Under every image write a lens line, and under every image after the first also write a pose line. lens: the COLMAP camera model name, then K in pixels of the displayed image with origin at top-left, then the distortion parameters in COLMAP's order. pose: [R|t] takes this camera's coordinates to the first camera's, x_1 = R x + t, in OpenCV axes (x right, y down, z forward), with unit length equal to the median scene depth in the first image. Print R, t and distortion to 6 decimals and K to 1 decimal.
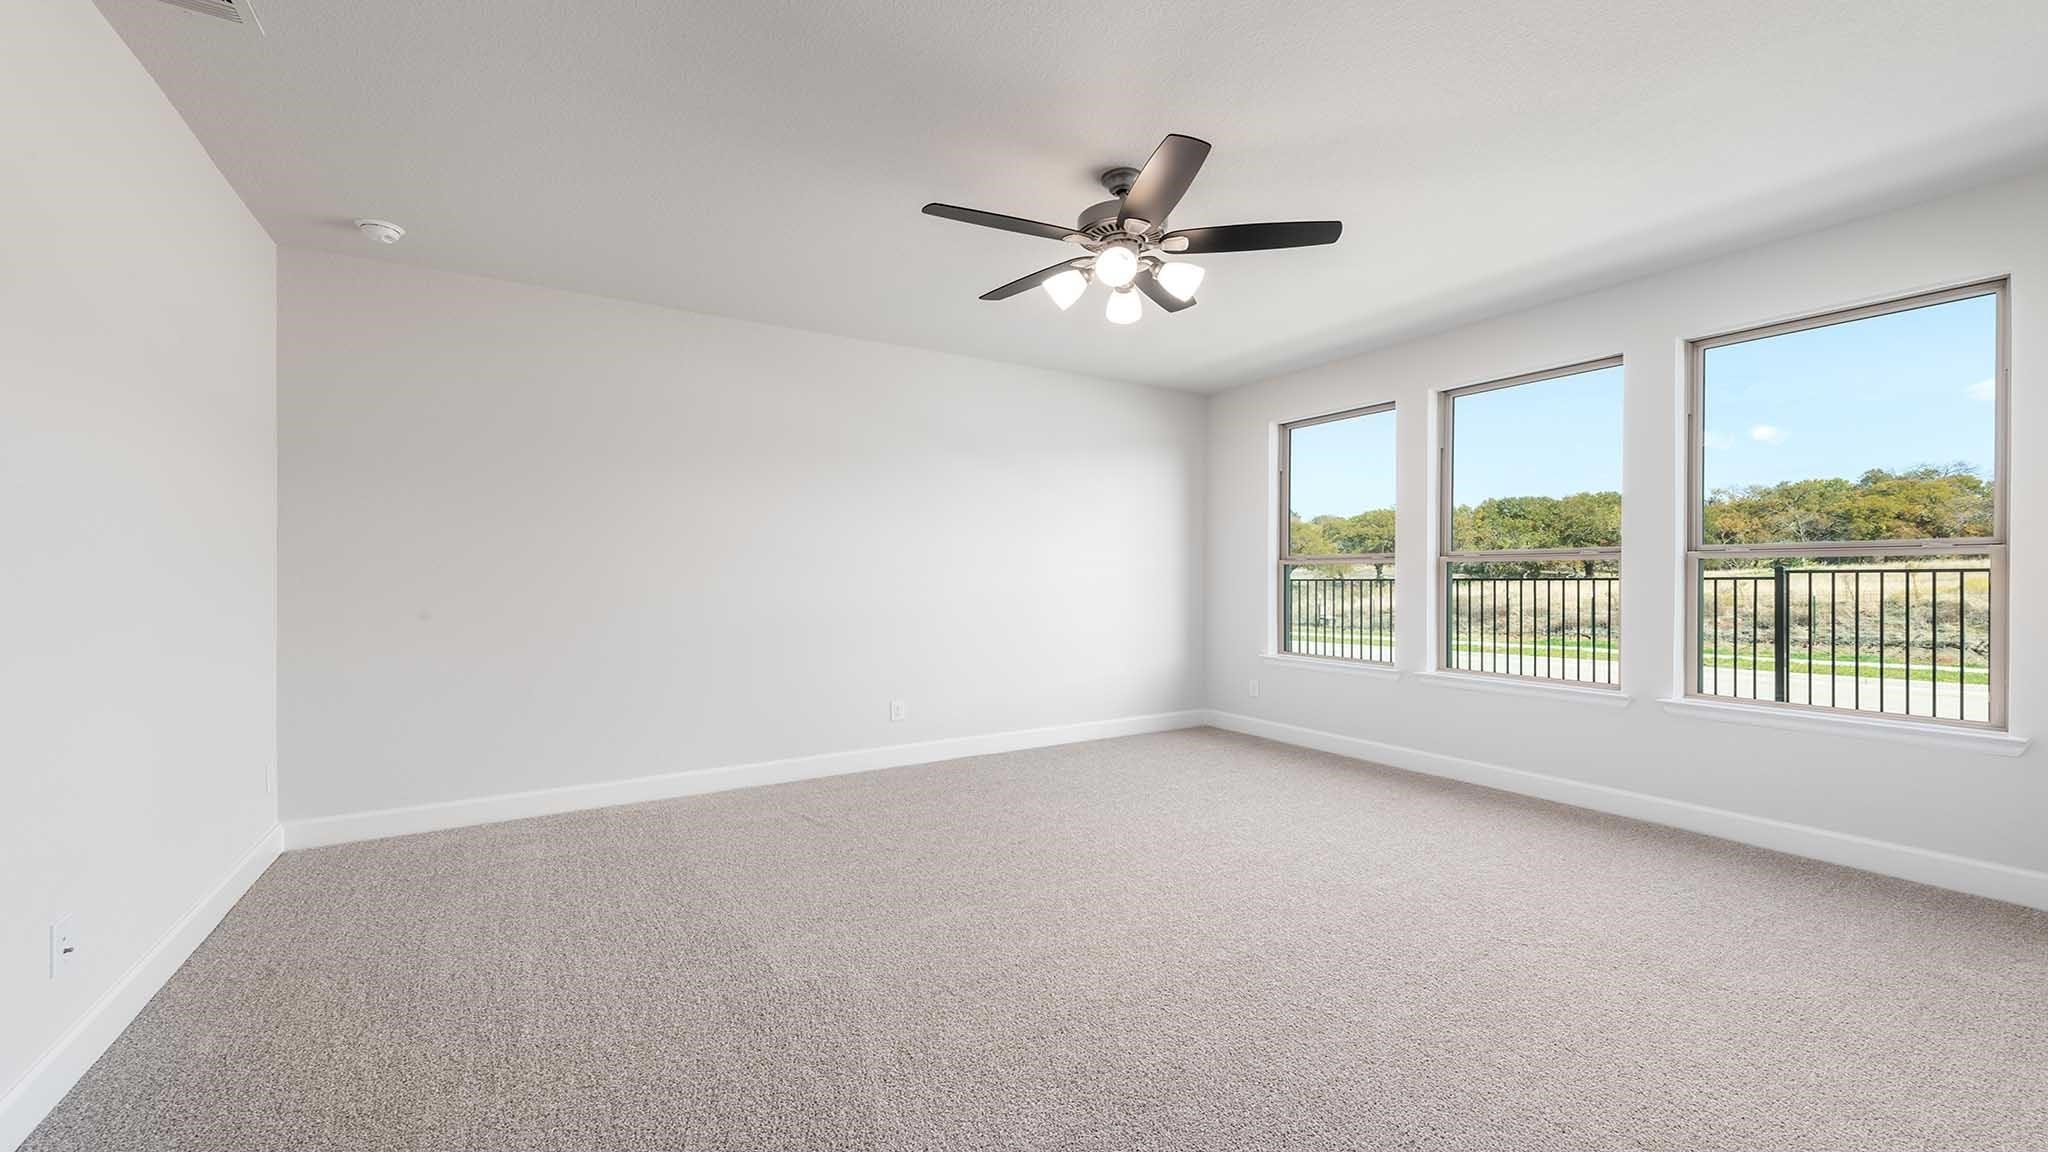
lens RADIAL K [[801.5, 0, 1032.8], [0, 801.5, 579.8], [0, 0, 1]] dist [0.006927, -0.001414]
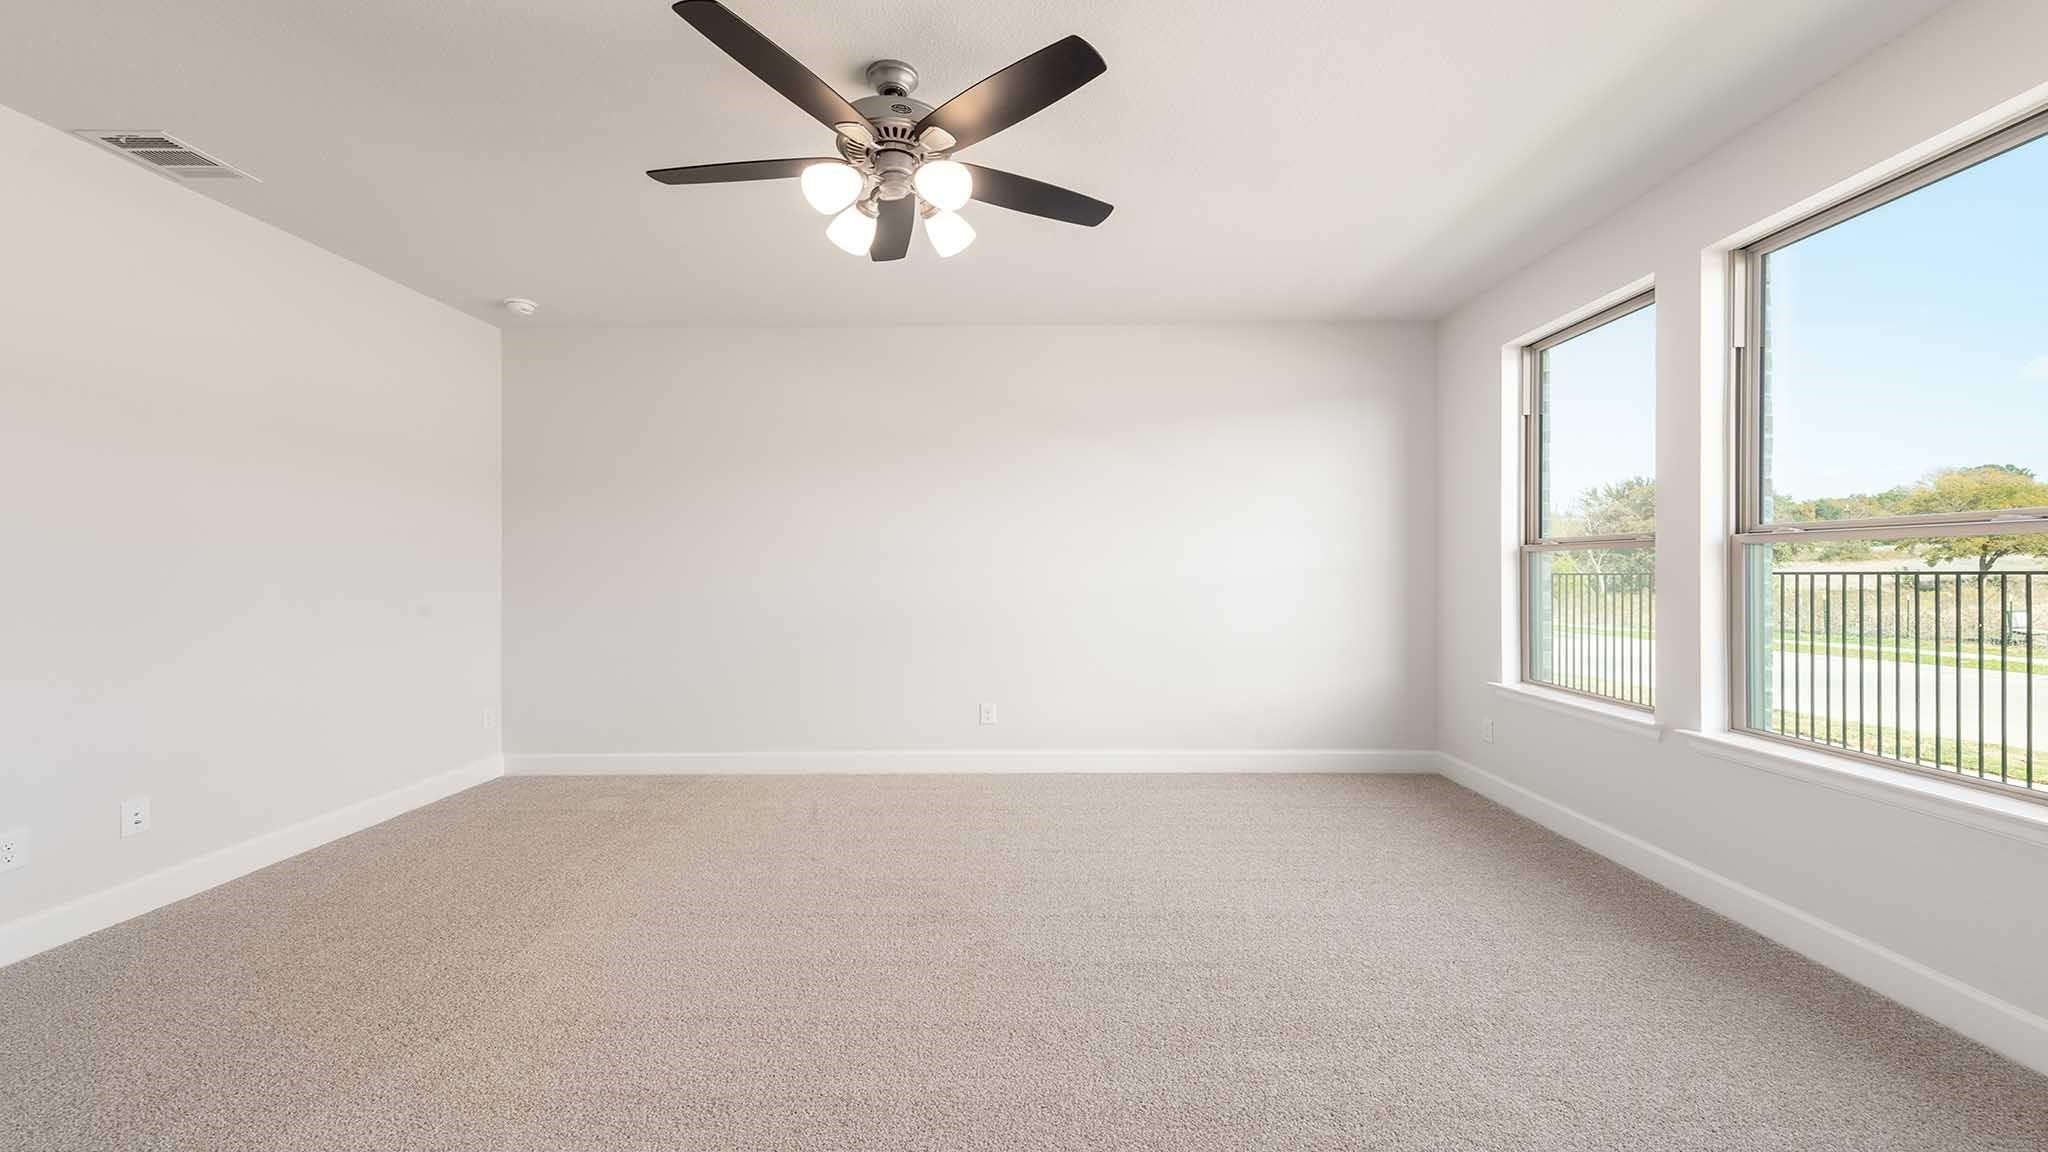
lens RADIAL K [[801.5, 0, 1019.7], [0, 801.5, 577.6], [0, 0, 1]] dist [0.006927, -0.001414]
pose [[0.843286, 0.001078, -0.537464, 0.370908], [0.001430, 0.999990, 0.004249, -0.001361], [0.537463, -0.004352, 0.843276, 0.226702]]
